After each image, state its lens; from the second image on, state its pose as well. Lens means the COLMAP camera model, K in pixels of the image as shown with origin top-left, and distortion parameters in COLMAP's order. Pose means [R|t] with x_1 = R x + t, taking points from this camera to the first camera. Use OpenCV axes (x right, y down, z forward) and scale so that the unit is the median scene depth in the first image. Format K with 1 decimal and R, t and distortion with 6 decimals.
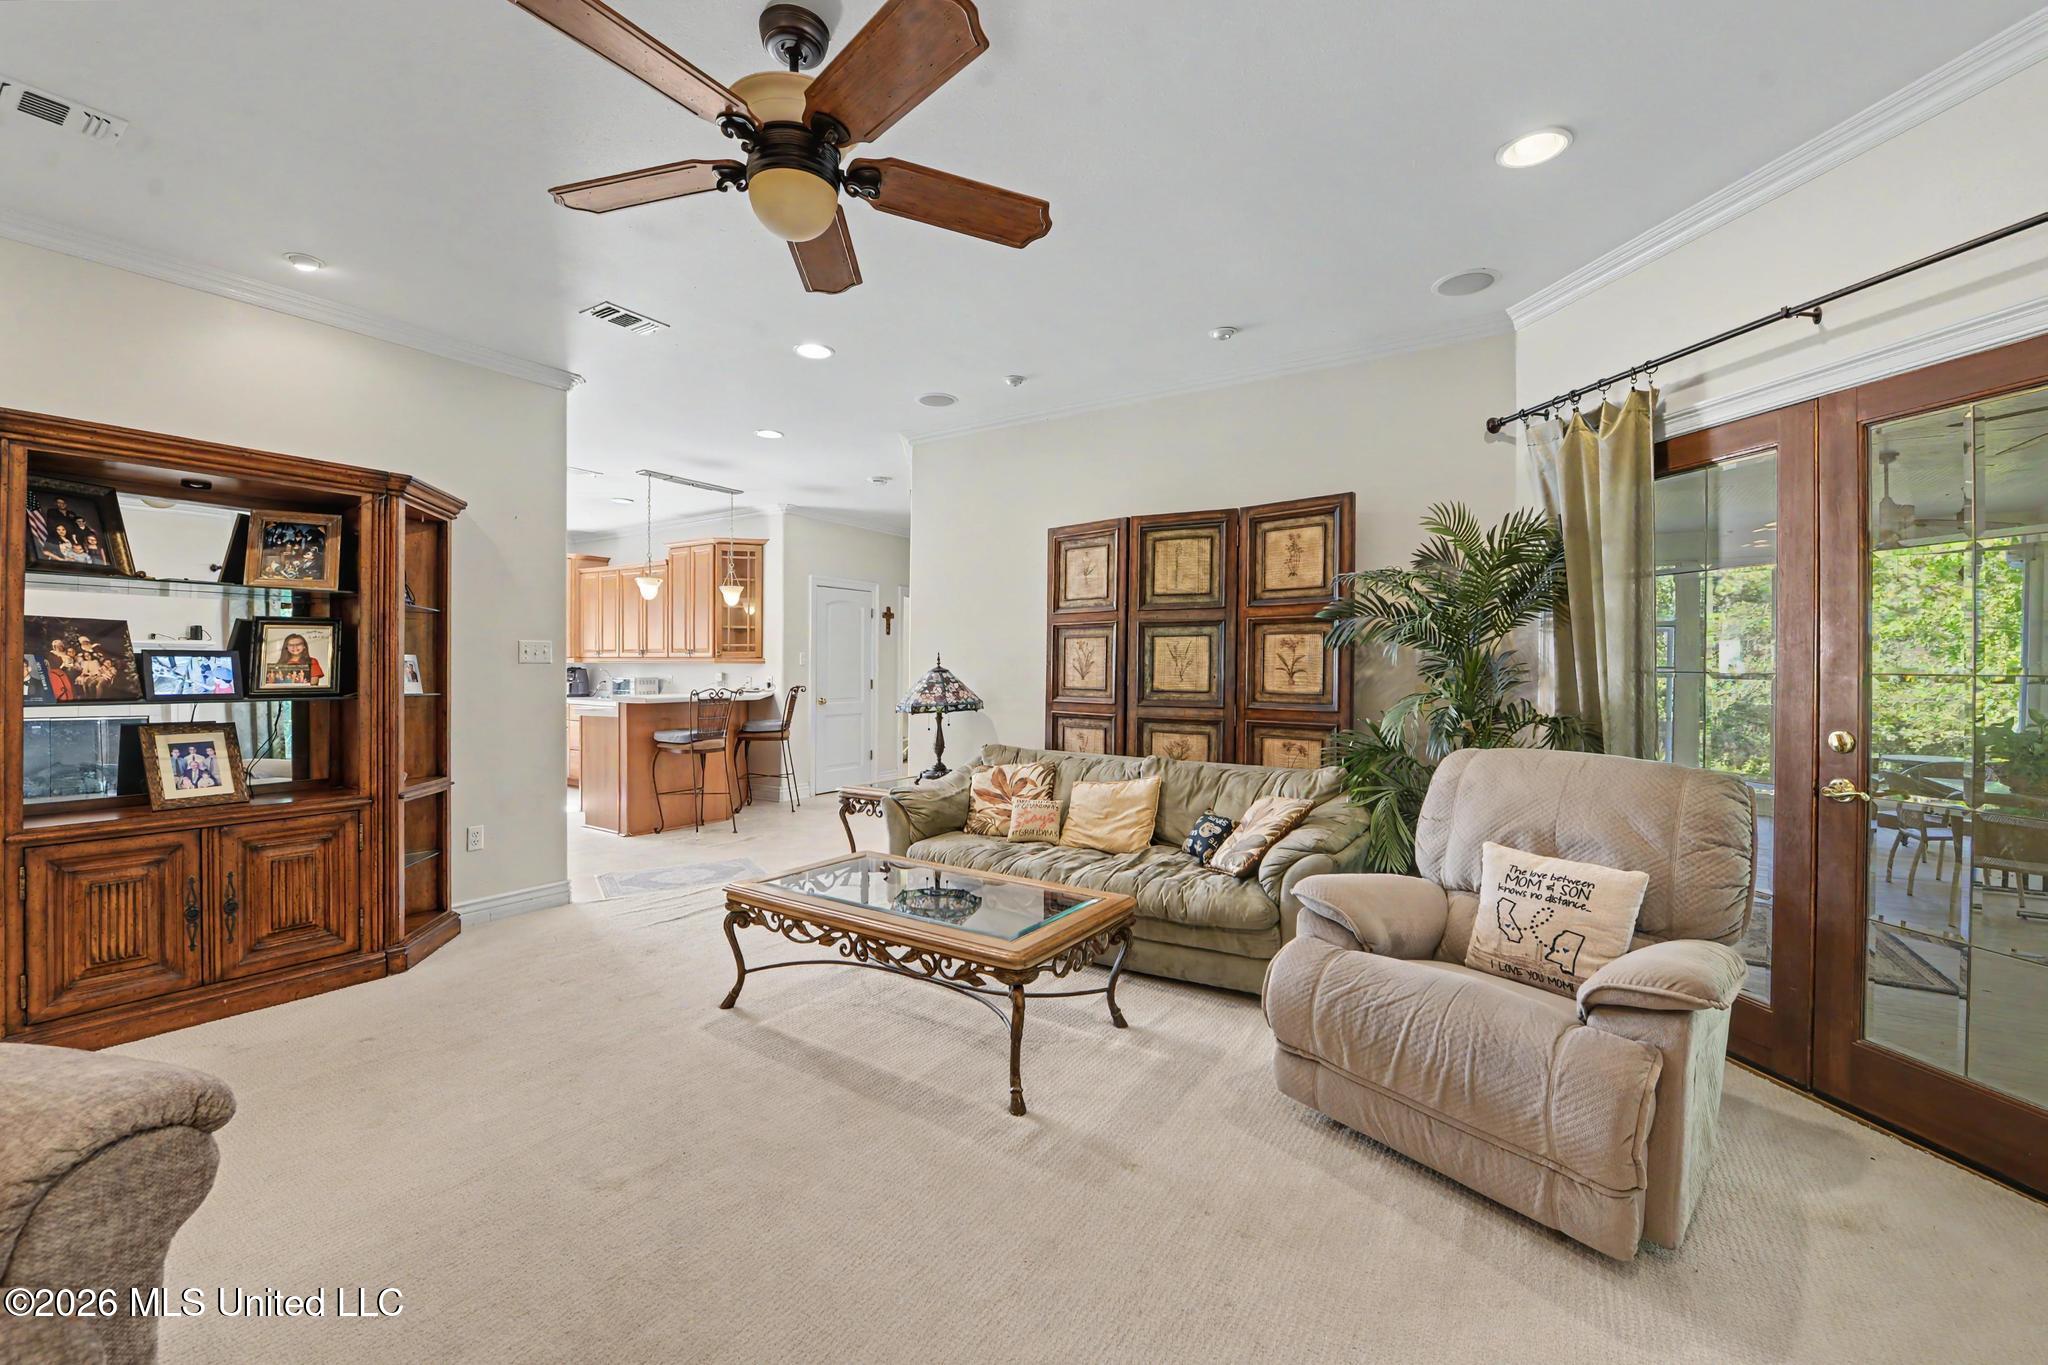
lens RADIAL K [[840.8, 0, 1015.0], [0, 840.8, 678.0], [0, 0, 1]] dist [-0.003779, -0.000448]
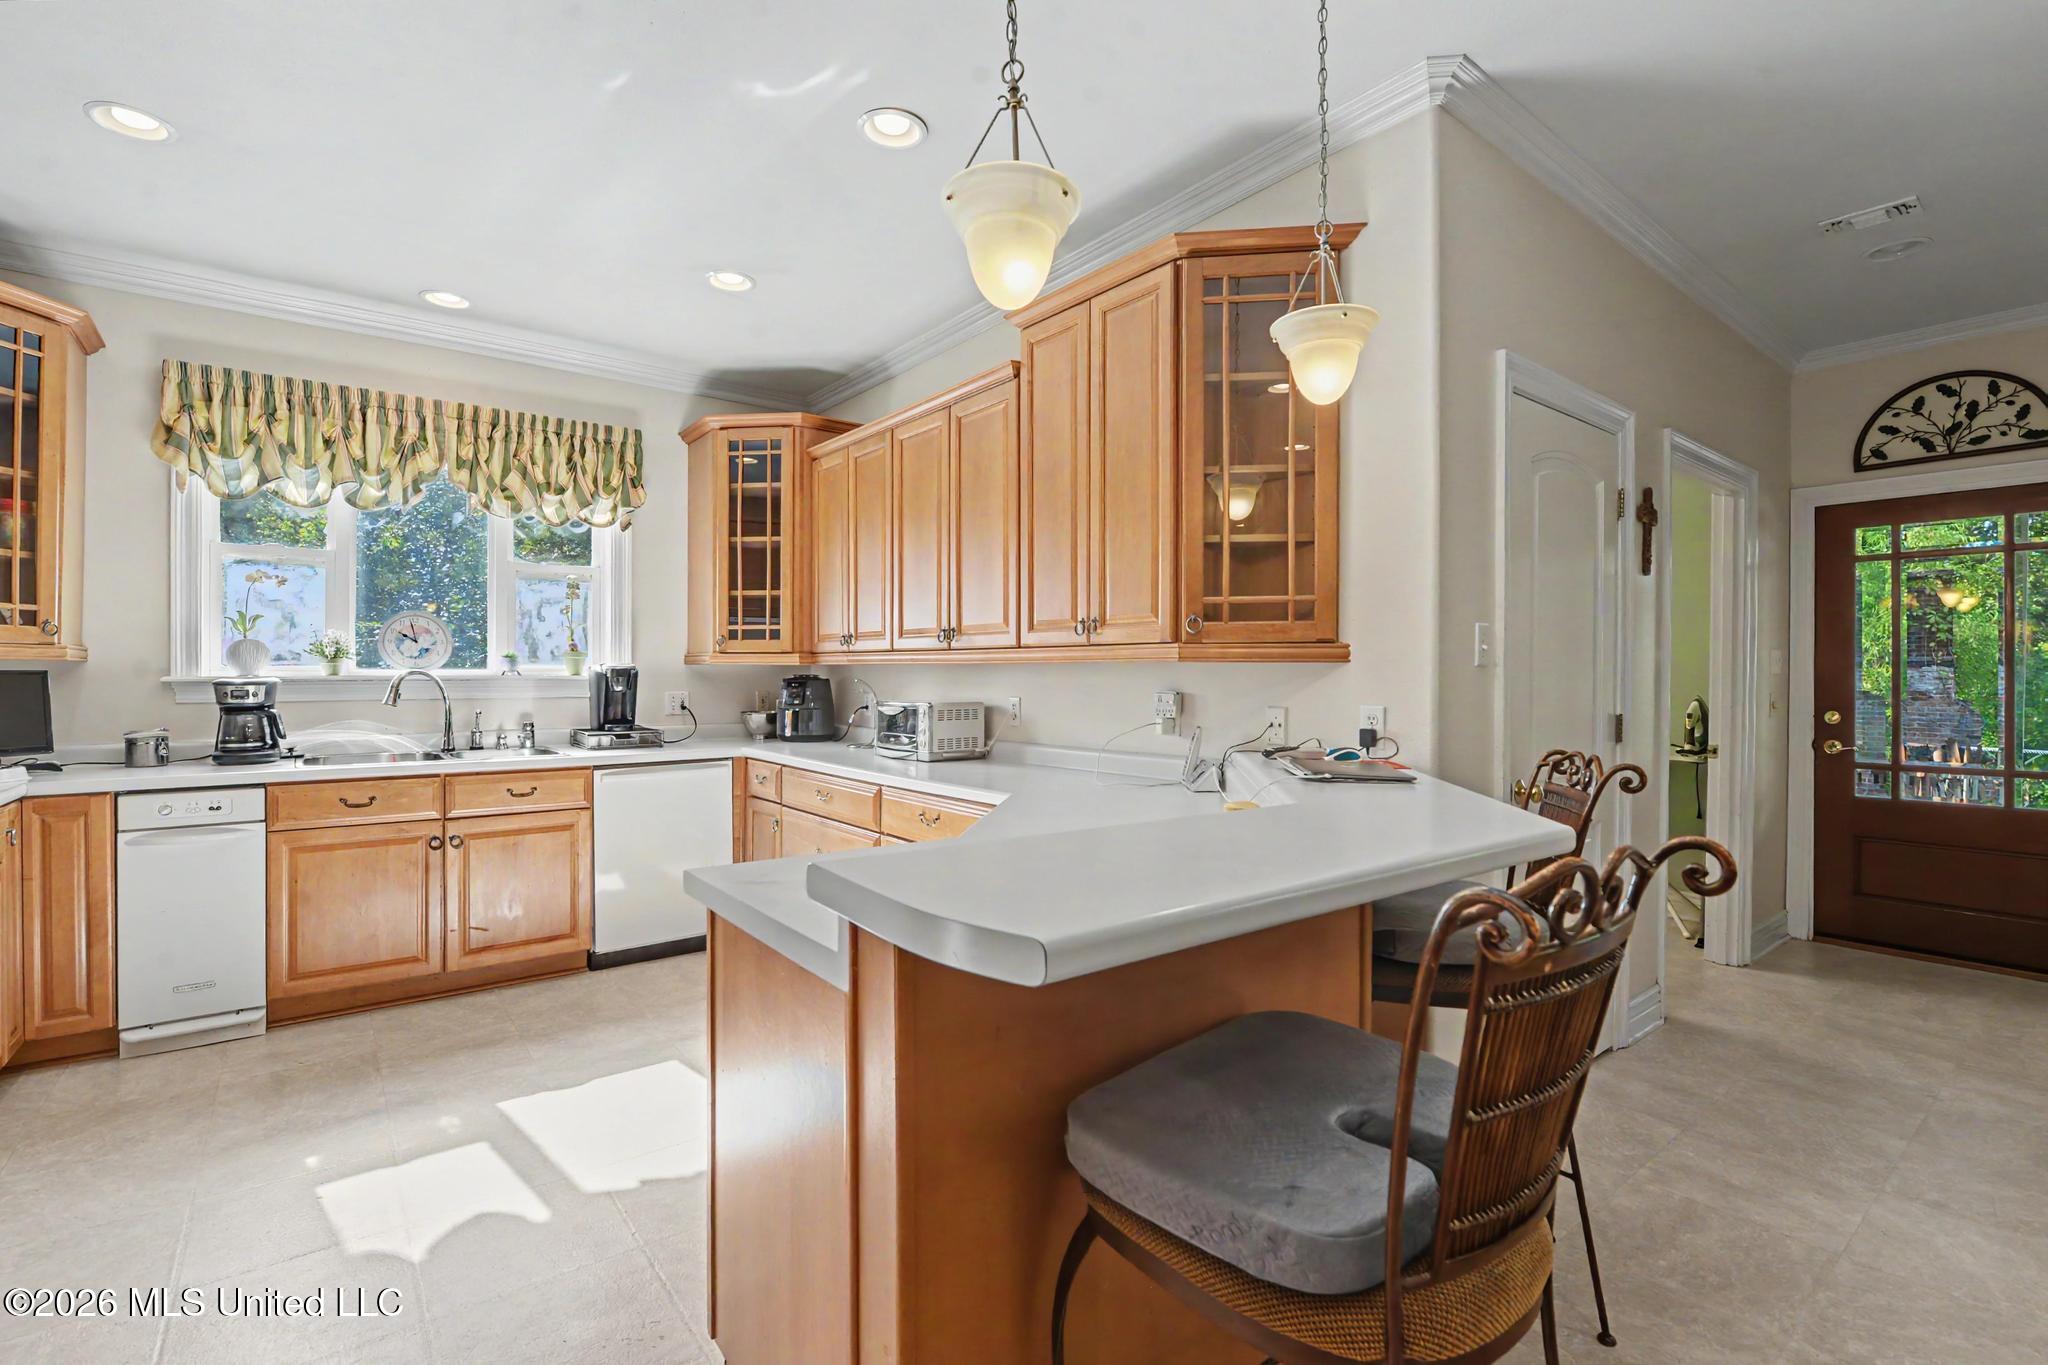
lens RADIAL K [[917.5, 0, 1023.0], [0, 917.5, 680.9], [0, 0, 1]] dist [-0.001885, -0.000155]
pose [[0.948302, 0.000828, -0.317368, -0.271807], [-0.002561, 0.999984, -0.005043, -0.008244], [0.317359, 0.005596, 0.948289, 0.601509]]
